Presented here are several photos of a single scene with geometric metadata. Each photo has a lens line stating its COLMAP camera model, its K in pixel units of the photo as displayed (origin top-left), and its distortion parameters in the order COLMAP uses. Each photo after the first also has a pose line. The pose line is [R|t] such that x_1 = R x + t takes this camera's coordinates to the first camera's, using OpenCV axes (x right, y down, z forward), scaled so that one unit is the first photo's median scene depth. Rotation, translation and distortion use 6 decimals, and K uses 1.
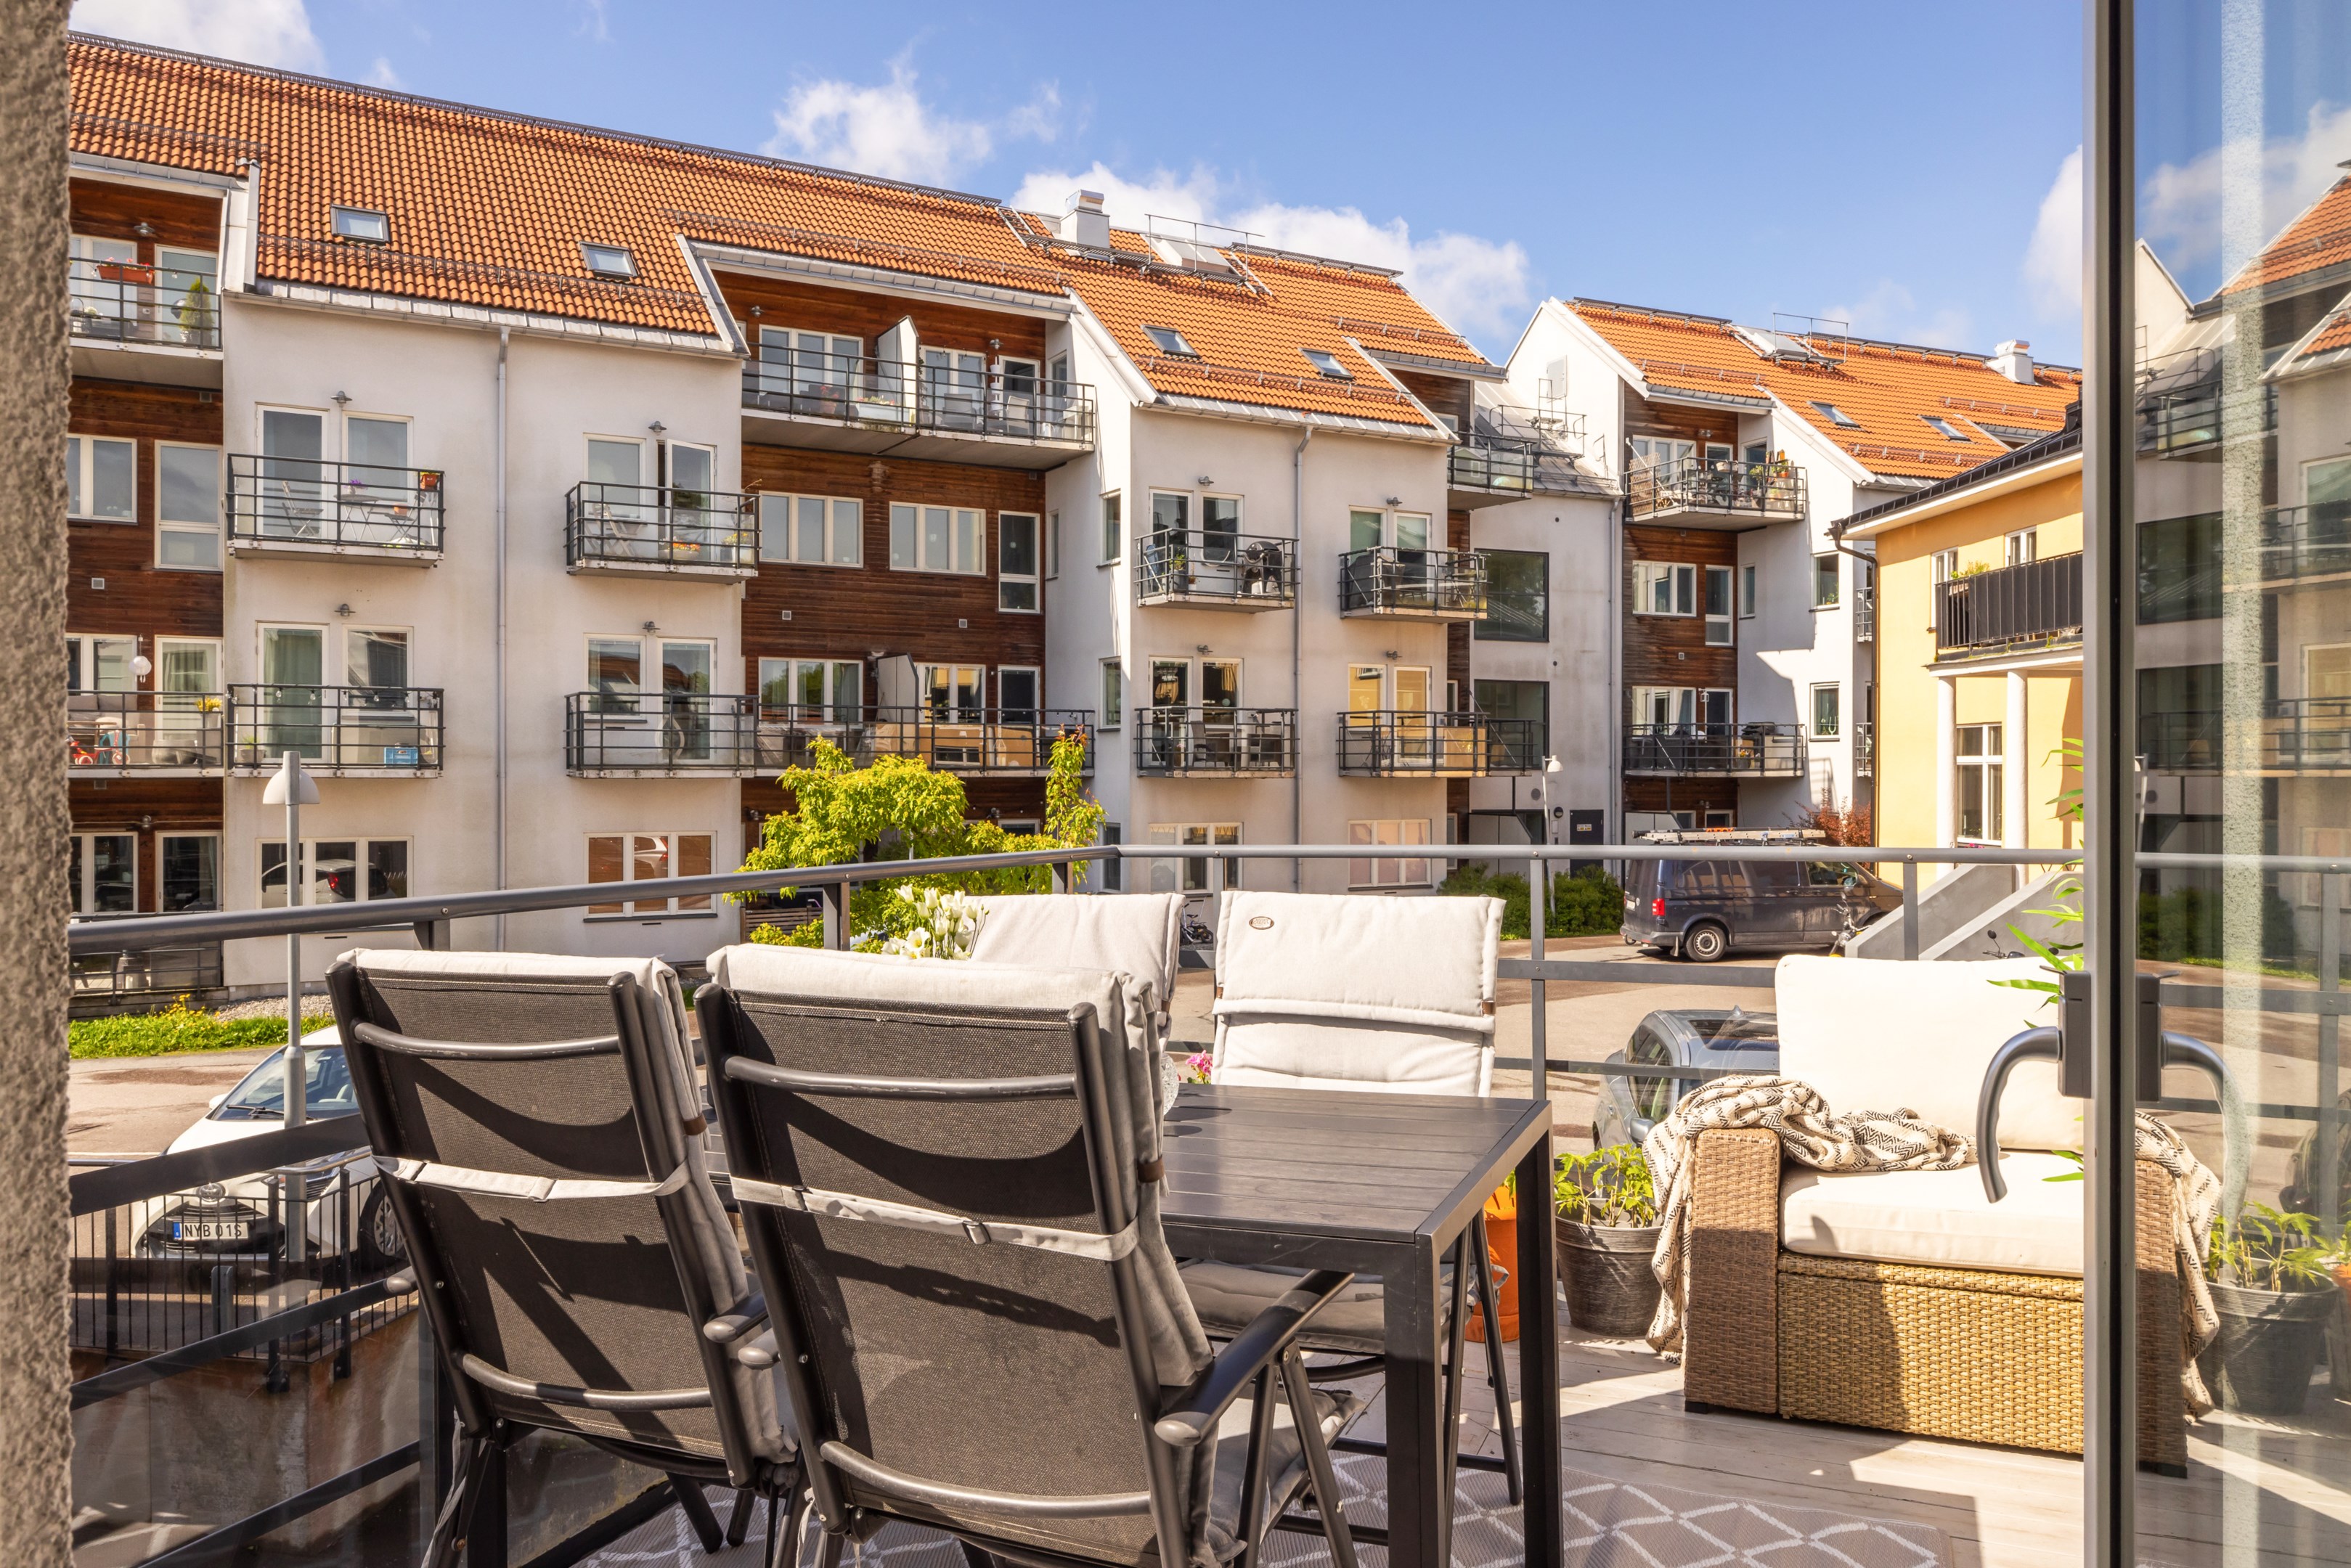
lens RADIAL K [[1710.2, 0, 1050.8], [0, 1710.2, 740.7], [0, 0, 1]] dist [0.003207, -0.005532]
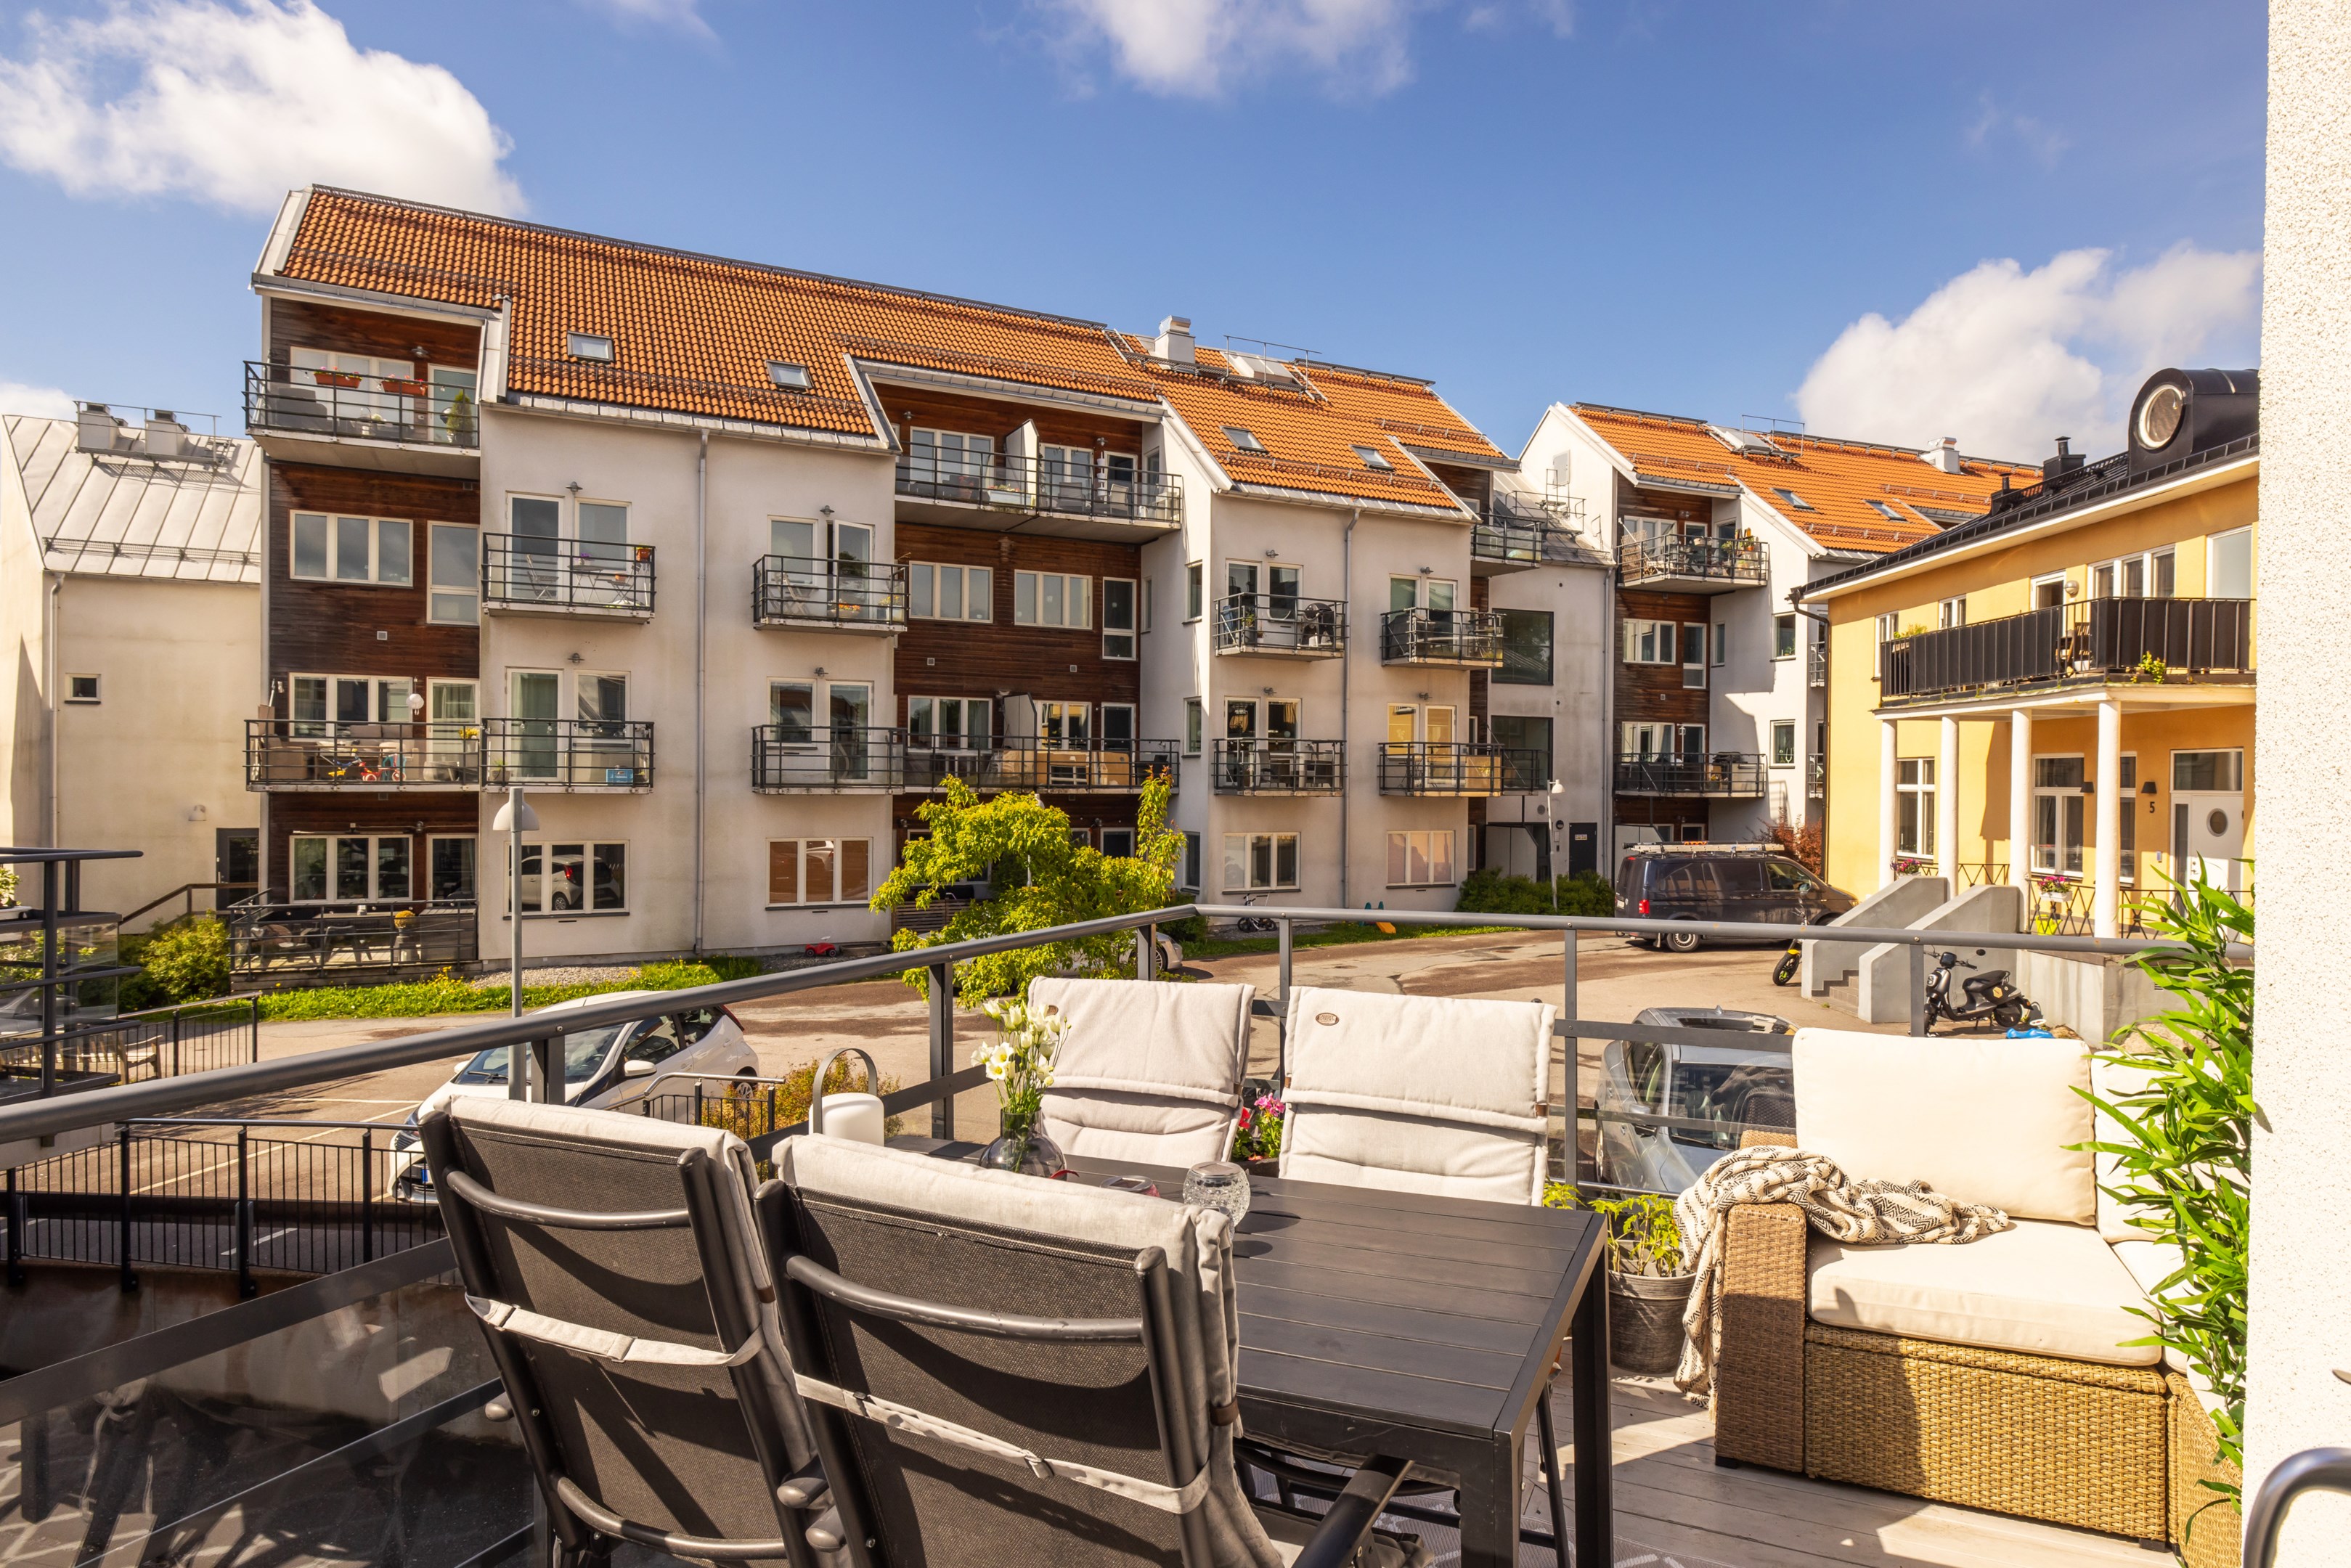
lens RADIAL K [[1342.7, 0, 1097.9], [0, 1342.7, 750.7], [0, 0, 1]] dist [-0.000841, -0.000564]
pose [[0.999319, 0.007641, -0.036101, 0.001898], [-0.007441, 0.999956, 0.005683, -0.016756], [0.036143, -0.005410, 0.999332, 0.037094]]
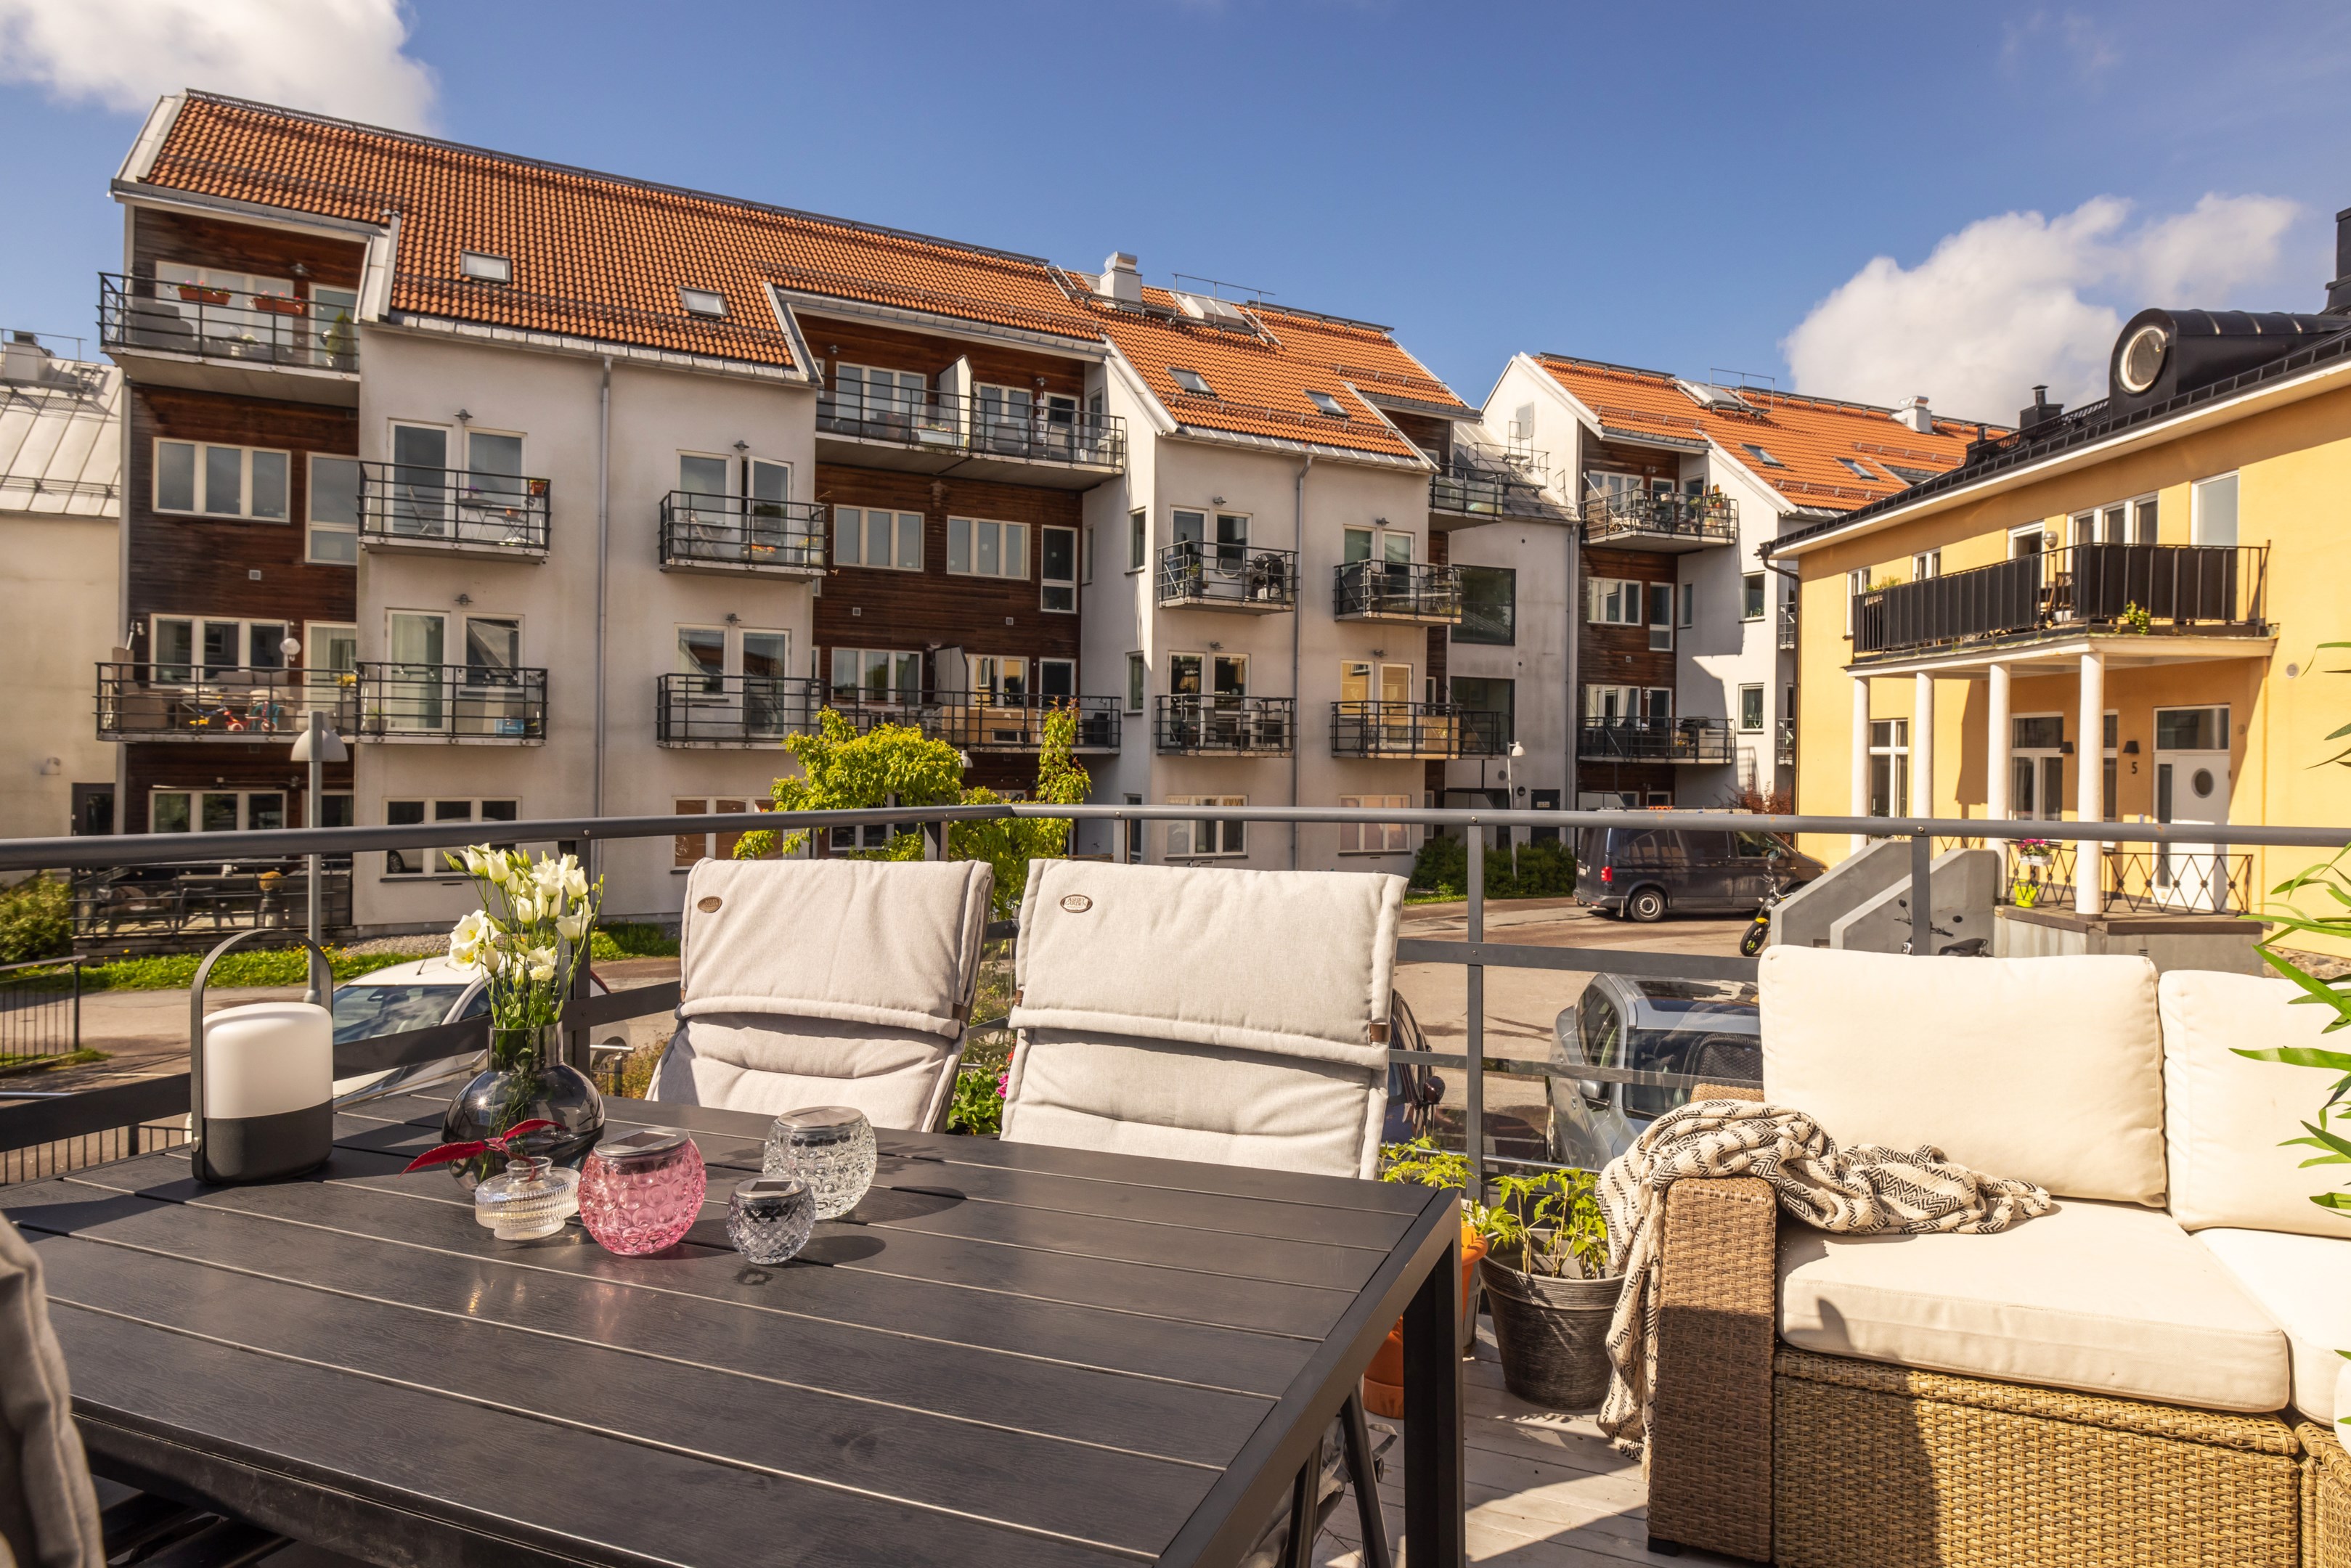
lens RADIAL K [[1326.7, 0, 1118.2], [0, 1326.7, 732.8], [0, 0, 1]] dist [-0.002840, 0.000787]
pose [[0.999853, 0.013419, -0.010661, 0.036555], [-0.013439, 0.999908, -0.001818, 0.008625], [0.010636, 0.001961, 0.999942, 0.108974]]
